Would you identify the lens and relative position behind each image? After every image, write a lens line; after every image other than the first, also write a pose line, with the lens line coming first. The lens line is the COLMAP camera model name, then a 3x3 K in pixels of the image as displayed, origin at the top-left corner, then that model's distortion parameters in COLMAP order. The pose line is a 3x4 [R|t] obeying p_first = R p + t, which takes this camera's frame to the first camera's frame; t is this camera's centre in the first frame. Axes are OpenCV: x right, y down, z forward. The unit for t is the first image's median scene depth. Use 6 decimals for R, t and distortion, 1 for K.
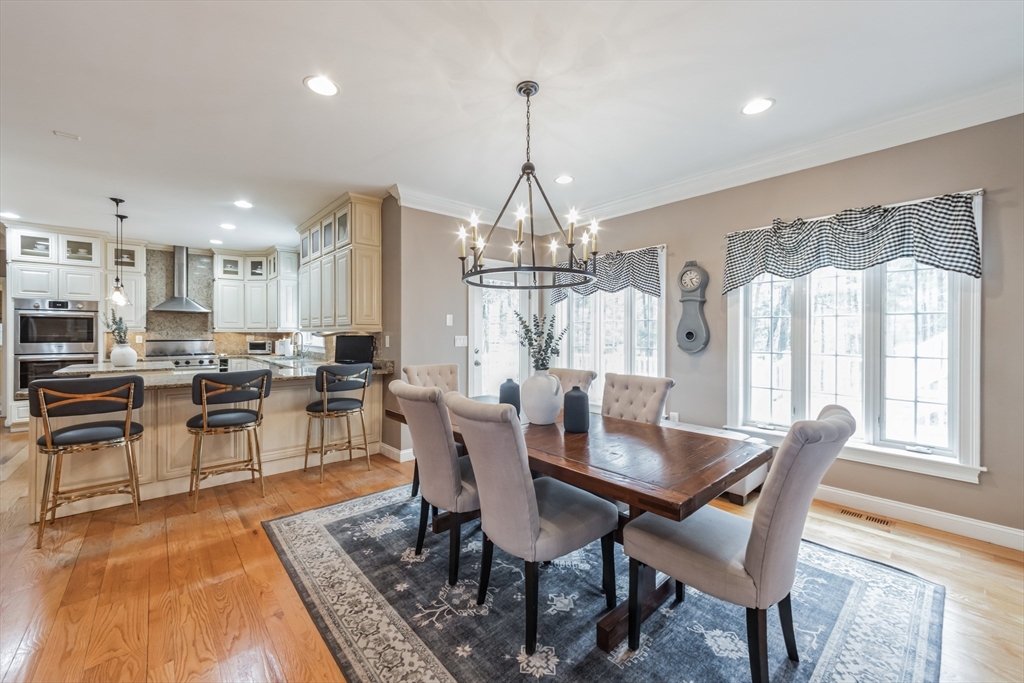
lens RADIAL K [[401.3, 0, 517.9], [0, 401.3, 336.7], [0, 0, 1]] dist [0.004632, 0.000409]
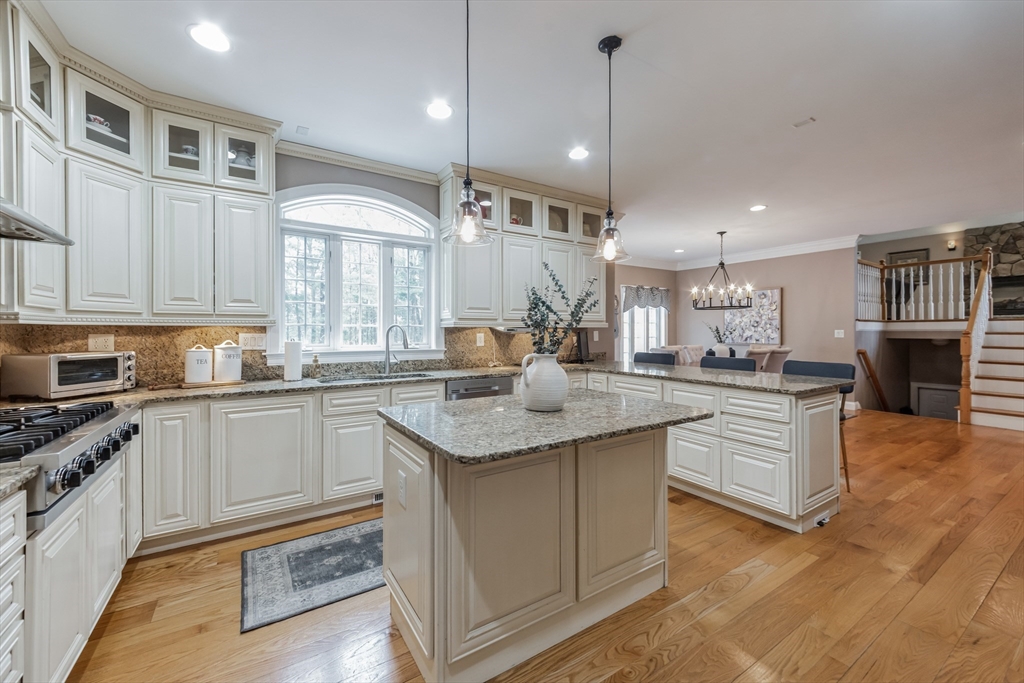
lens RADIAL K [[401.3, 0, 511.5], [0, 401.3, 332.4], [0, 0, 1]] dist [0.004632, 0.000409]
pose [[0.155186, -0.007098, 0.987860, -1.110116], [0.009254, 0.999941, 0.005731, -0.004720], [-0.987842, 0.008252, 0.155242, 0.776203]]
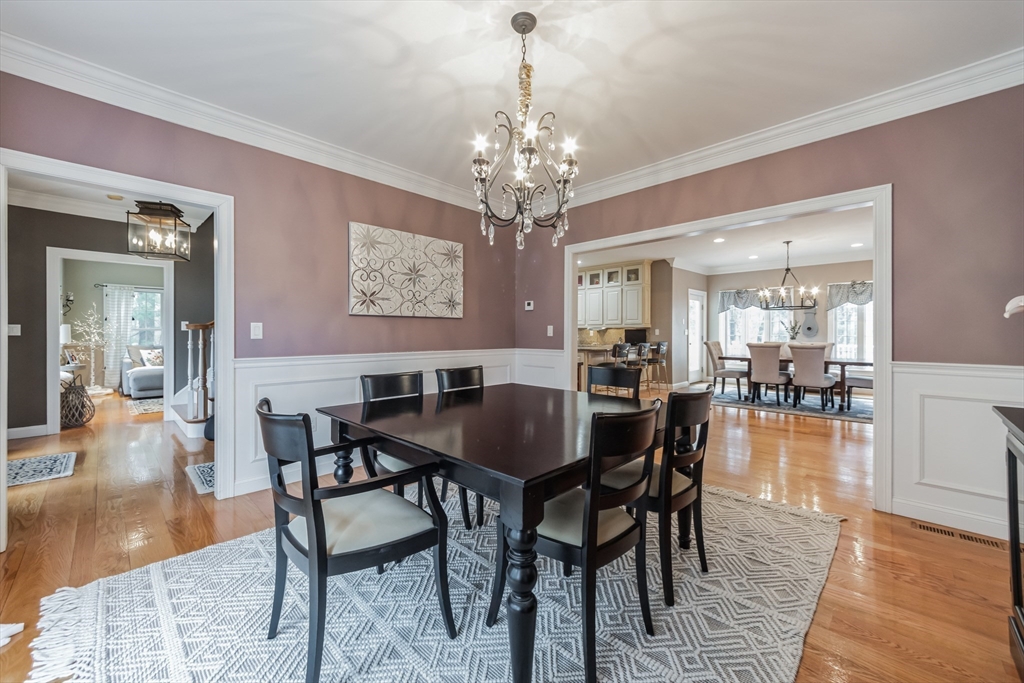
lens RADIAL K [[401.3, 0, 510.7], [0, 401.3, 334.5], [0, 0, 1]] dist [0.004632, 0.000409]
pose [[0.998676, -0.002206, 0.051400, -0.856040], [0.001887, 0.999979, 0.006261, 0.007596], [-0.051413, -0.006155, 0.998659, -0.733507]]
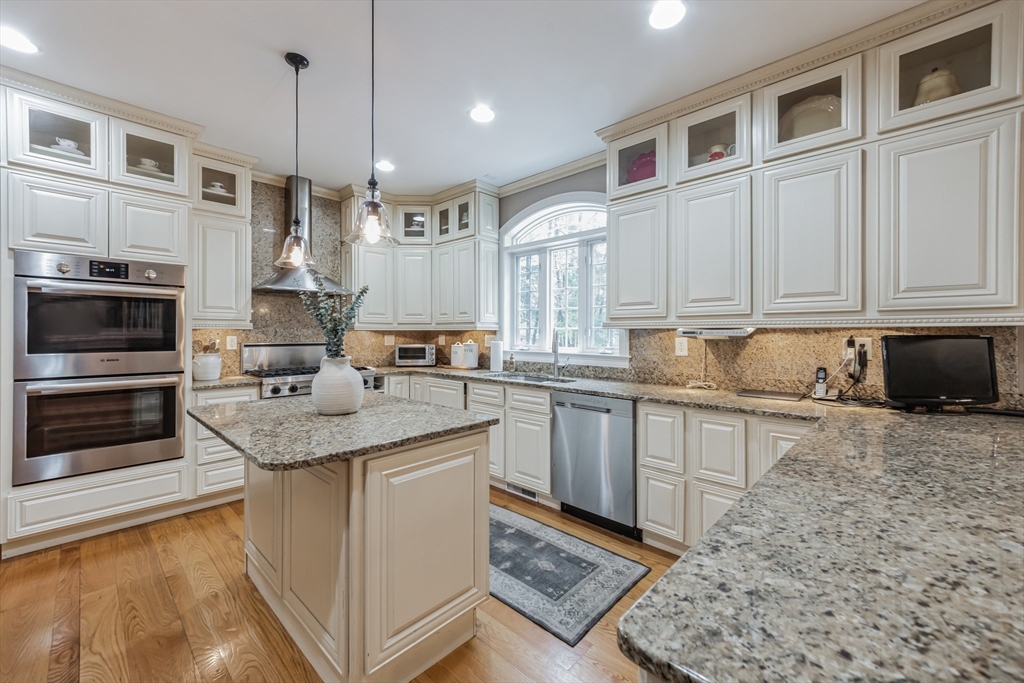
lens RADIAL K [[401.3, 0, 507.5], [0, 401.3, 335.3], [0, 0, 1]] dist [0.004632, 0.000409]
pose [[0.996139, -0.002450, 0.087751, -0.682597], [0.002780, 0.999990, -0.003638, -0.000694], [-0.087741, 0.003868, 0.996136, 0.471275]]
